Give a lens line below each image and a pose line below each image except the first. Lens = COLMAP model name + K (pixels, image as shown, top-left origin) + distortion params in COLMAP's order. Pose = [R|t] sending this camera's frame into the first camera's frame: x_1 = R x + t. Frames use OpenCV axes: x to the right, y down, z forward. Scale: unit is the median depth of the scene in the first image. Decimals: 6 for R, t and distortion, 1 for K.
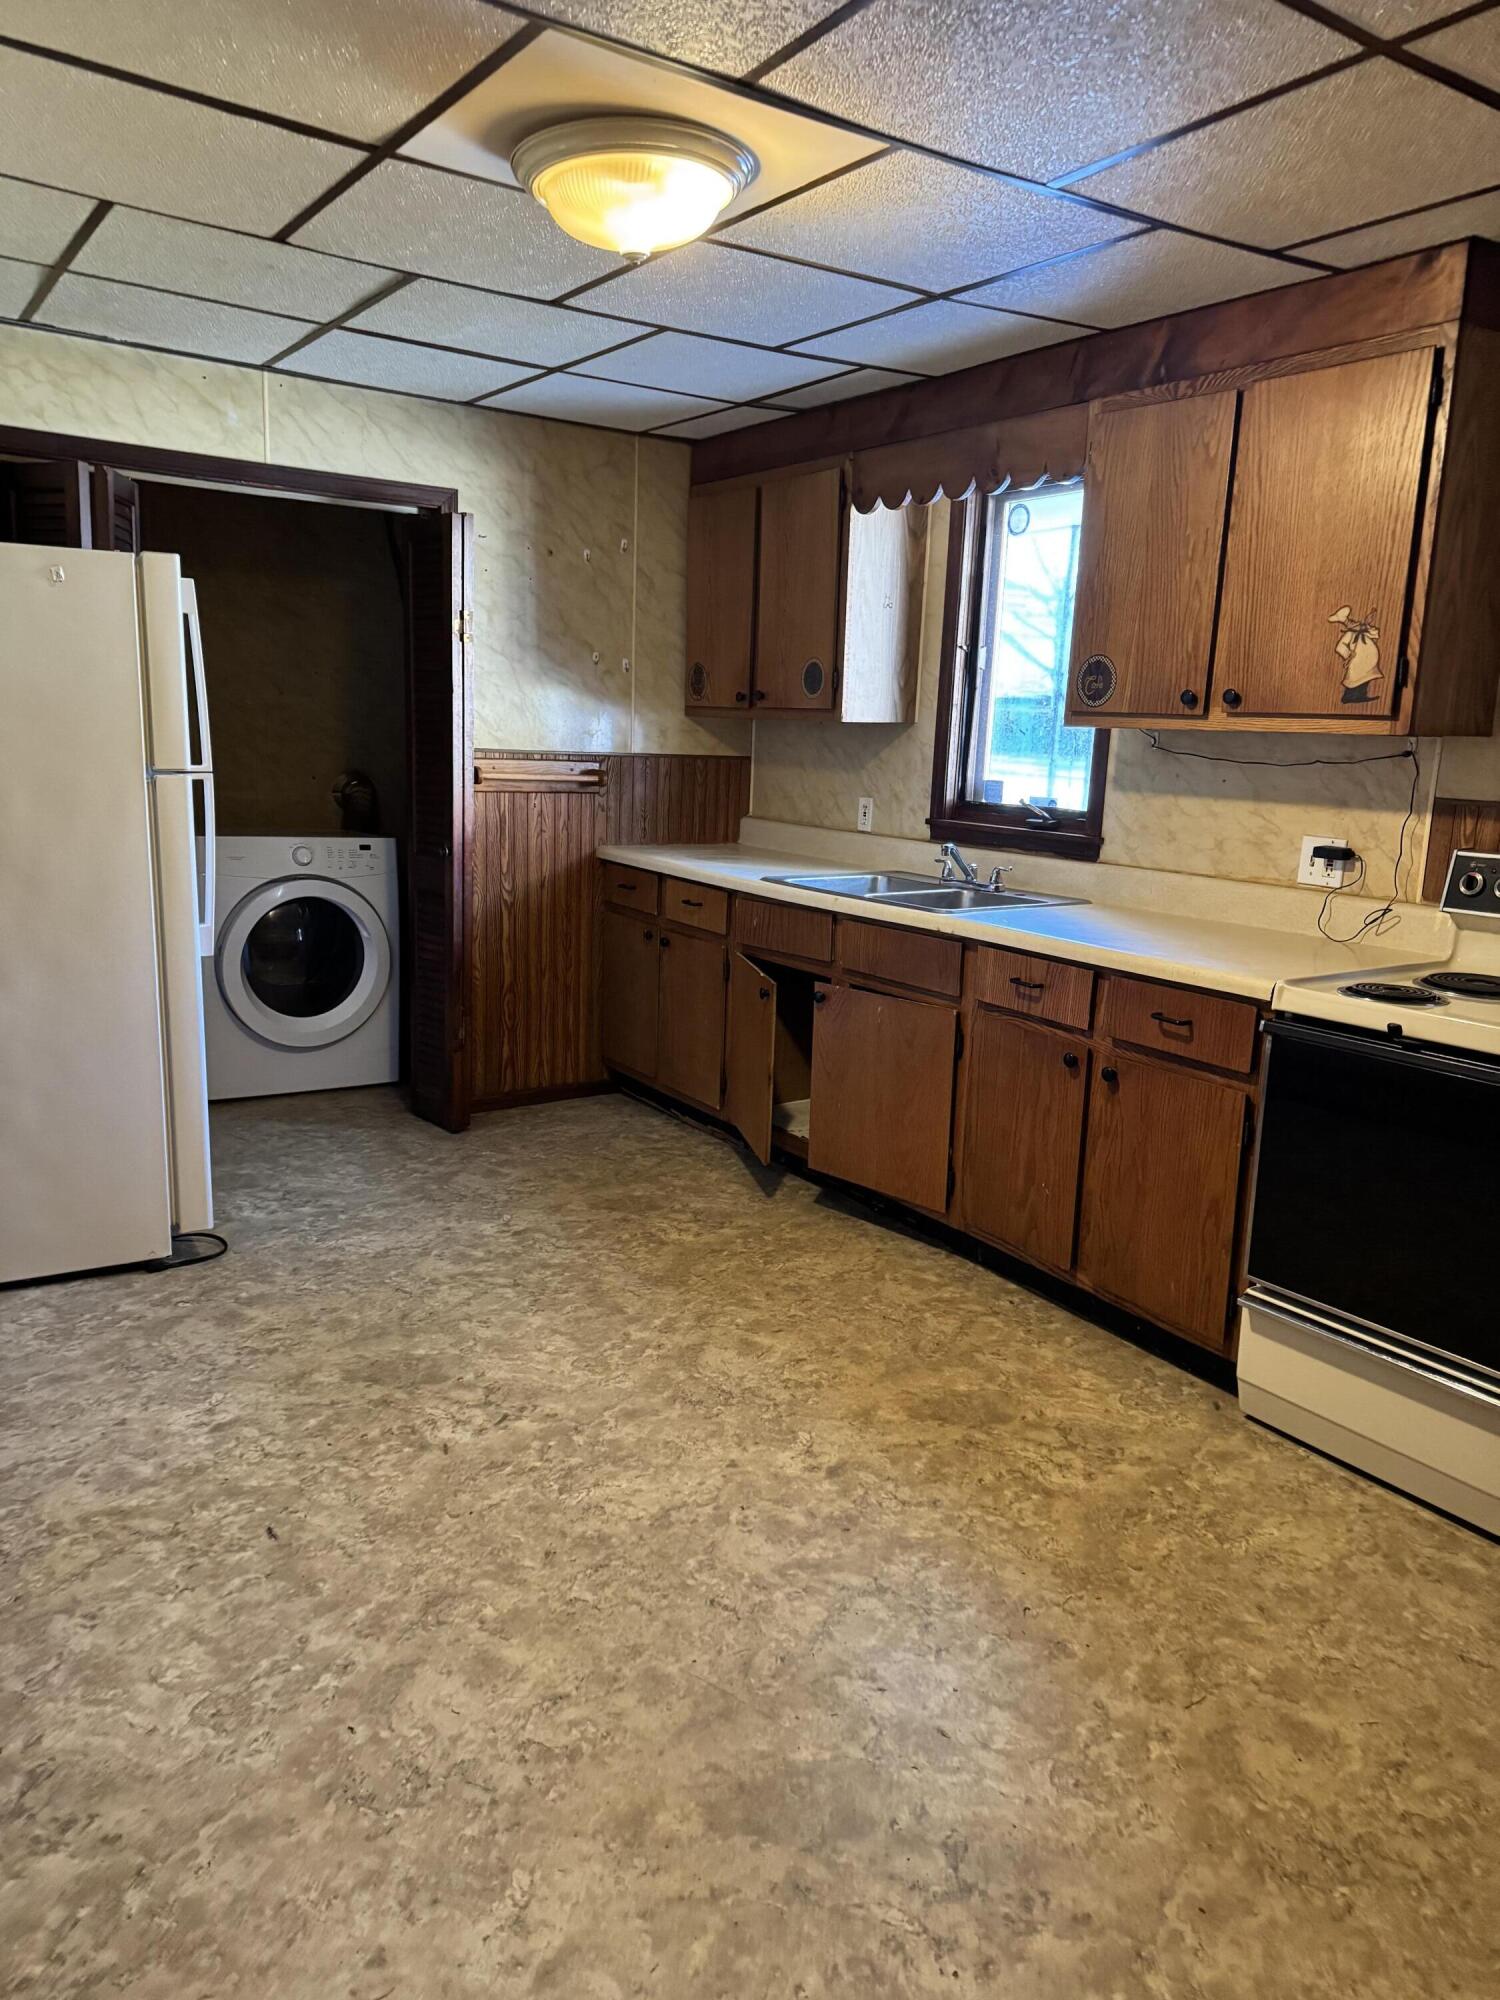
lens RADIAL K [[1405.9, 0, 728.2], [0, 1405.9, 1005.0], [0, 0, 1]] dist [0.030167, -0.030839]
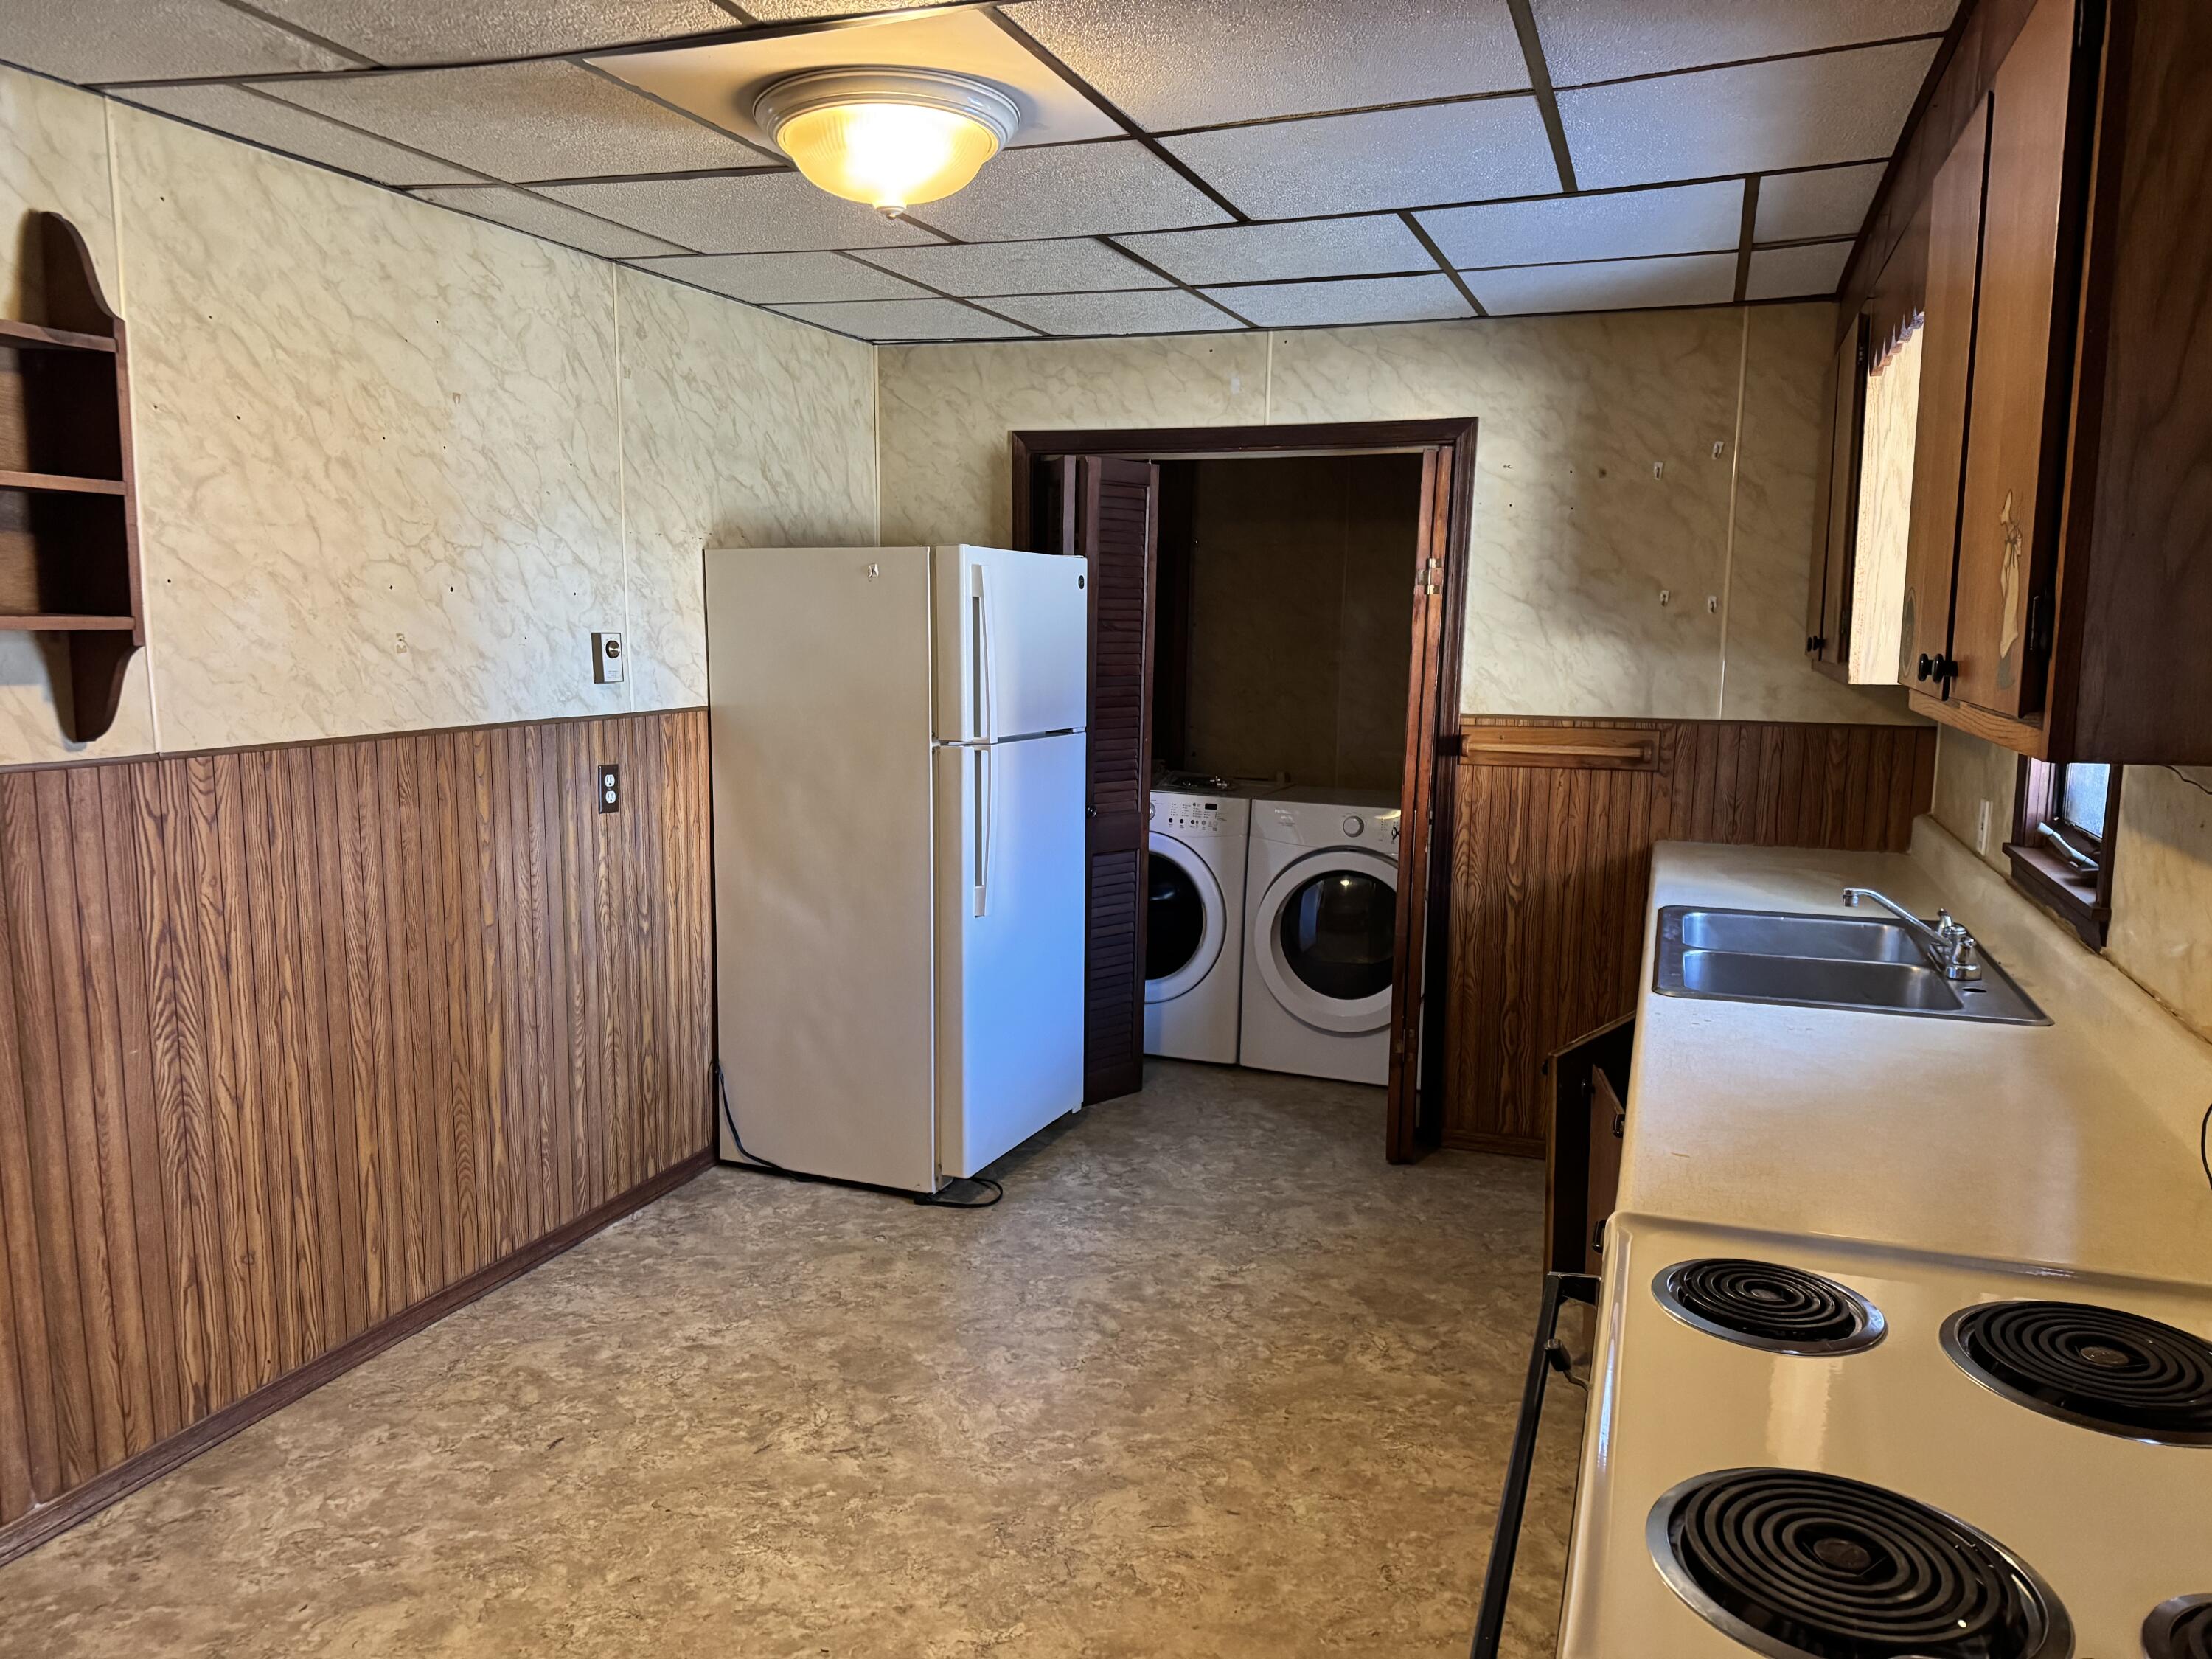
lens RADIAL K [[1572.1, 0, 1105.3], [0, 1572.1, 791.0], [0, 0, 1]] dist [0.100205, -0.107832]
pose [[0.580607, 0.068646, -0.811285, 0.566774], [-0.145528, 0.989143, -0.020454, -0.104617], [0.801073, 0.129940, 0.584293, 0.340421]]
